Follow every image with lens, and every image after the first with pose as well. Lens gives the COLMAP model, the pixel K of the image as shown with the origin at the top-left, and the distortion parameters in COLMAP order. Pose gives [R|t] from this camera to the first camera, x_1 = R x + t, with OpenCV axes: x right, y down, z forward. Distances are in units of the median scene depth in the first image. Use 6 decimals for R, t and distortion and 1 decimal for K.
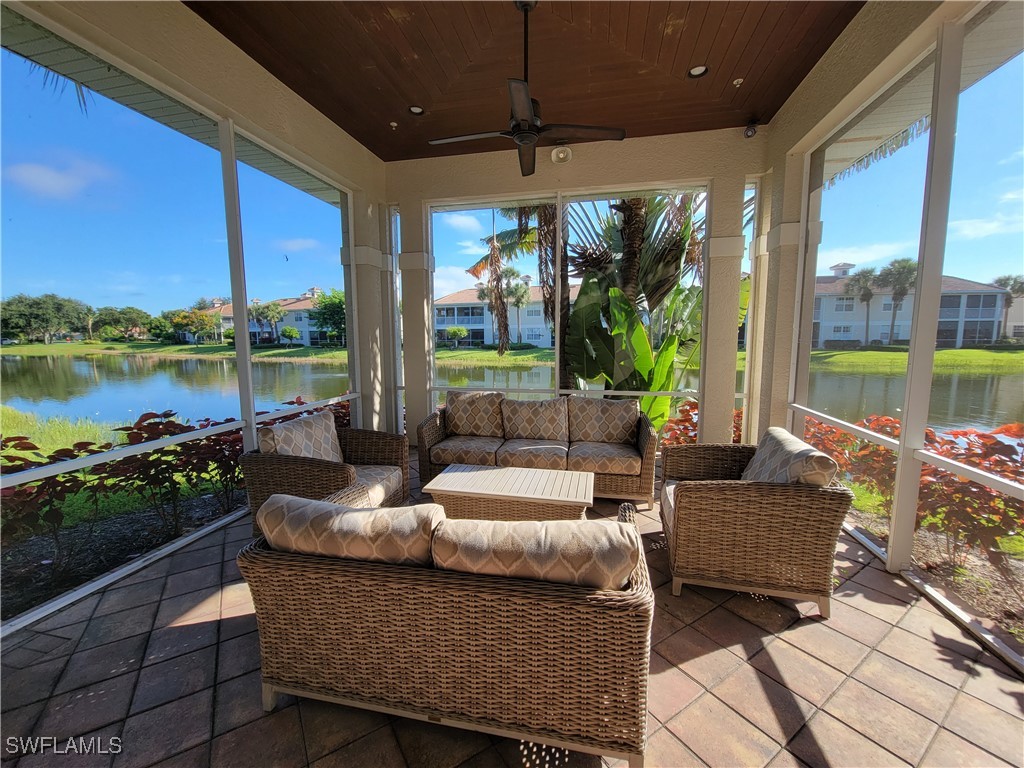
lens RADIAL K [[413.5, 0, 512.0], [0, 413.5, 384.0], [0, 0, 1]] dist [-0.001534, -0.000226]
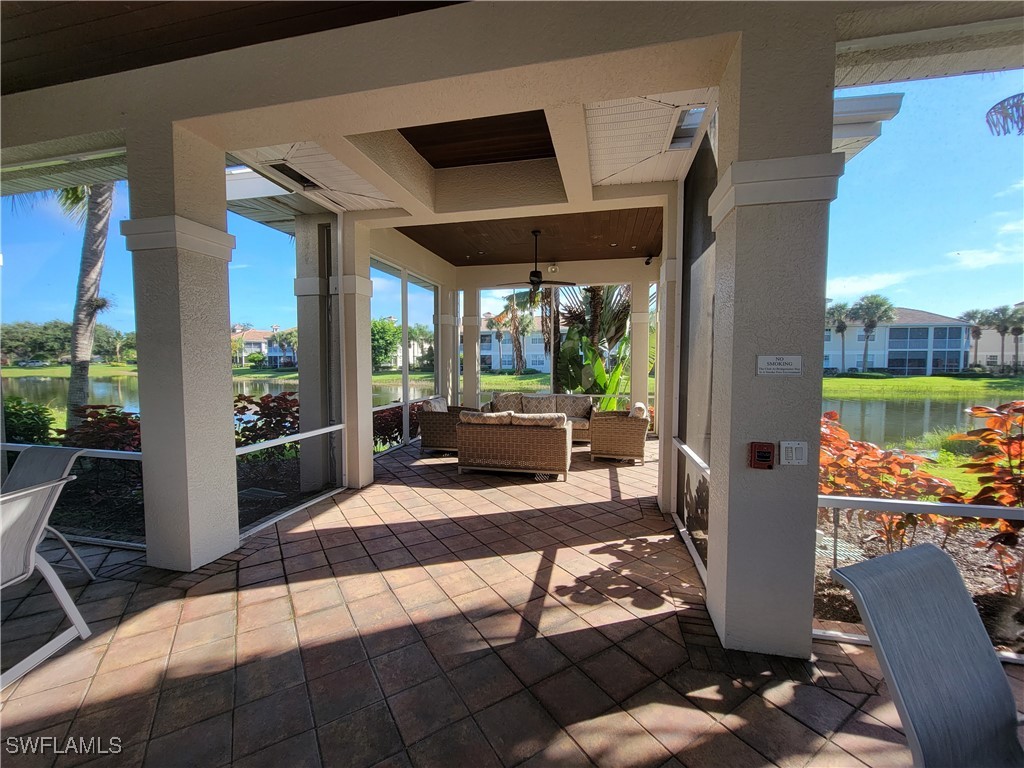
lens RADIAL K [[410.8, 0, 512.0], [0, 410.8, 384.0], [0, 0, 1]] dist [0.000750, 0.000081]
pose [[0.999924, 0.007521, -0.009780, -0.007647], [-0.008103, 0.998111, -0.060896, 0.014149], [0.009303, 0.060971, 0.998096, -0.132741]]
